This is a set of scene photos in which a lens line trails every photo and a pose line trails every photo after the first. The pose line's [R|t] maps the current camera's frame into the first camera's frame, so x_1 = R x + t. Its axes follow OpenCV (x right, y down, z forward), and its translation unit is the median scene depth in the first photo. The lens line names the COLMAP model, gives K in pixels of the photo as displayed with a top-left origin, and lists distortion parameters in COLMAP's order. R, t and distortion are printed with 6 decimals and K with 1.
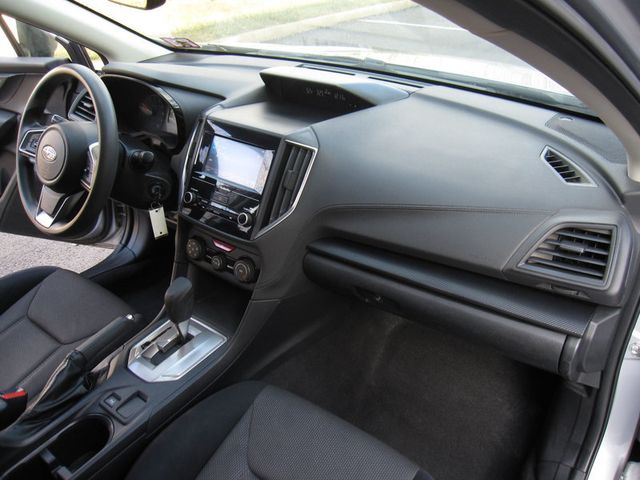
lens RADIAL K [[542.2, 0, 320.0], [0, 542.2, 240.0], [0, 0, 1]] dist [-0.051674, 0.000921]
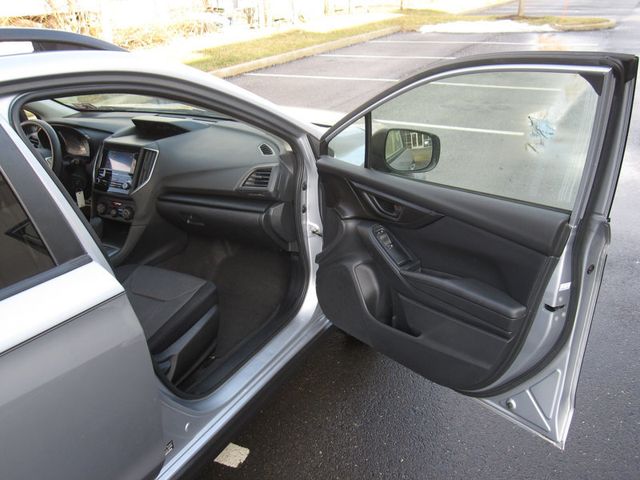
lens RADIAL K [[630.3, 0, 320.0], [0, 630.3, 240.0], [0, 0, 1]] dist [-0.083405, -0.000218]
pose [[0.987838, -0.074072, 0.136706, 0.241273], [0.090063, 0.989303, -0.114756, 0.480575], [-0.126743, 0.125673, 0.983942, -1.359047]]
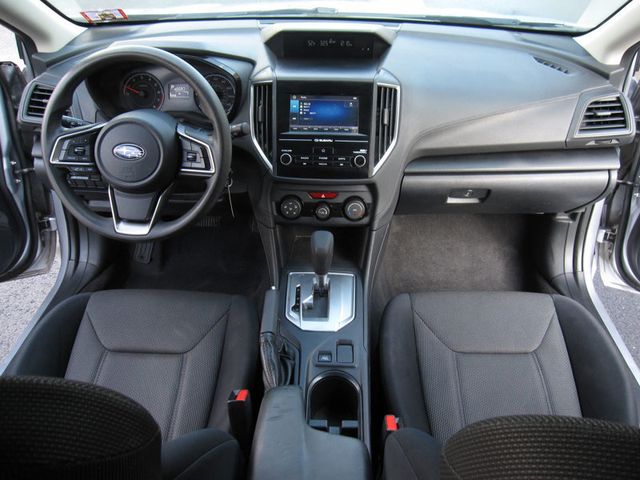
lens RADIAL K [[542.2, 0, 320.0], [0, 542.2, 240.0], [0, 0, 1]] dist [-0.051674, 0.000921]
pose [[0.809598, -0.325186, 0.488678, -0.748118], [0.281285, 0.945635, 0.163256, -0.085701], [-0.515200, 0.005286, 0.857054, 0.085693]]
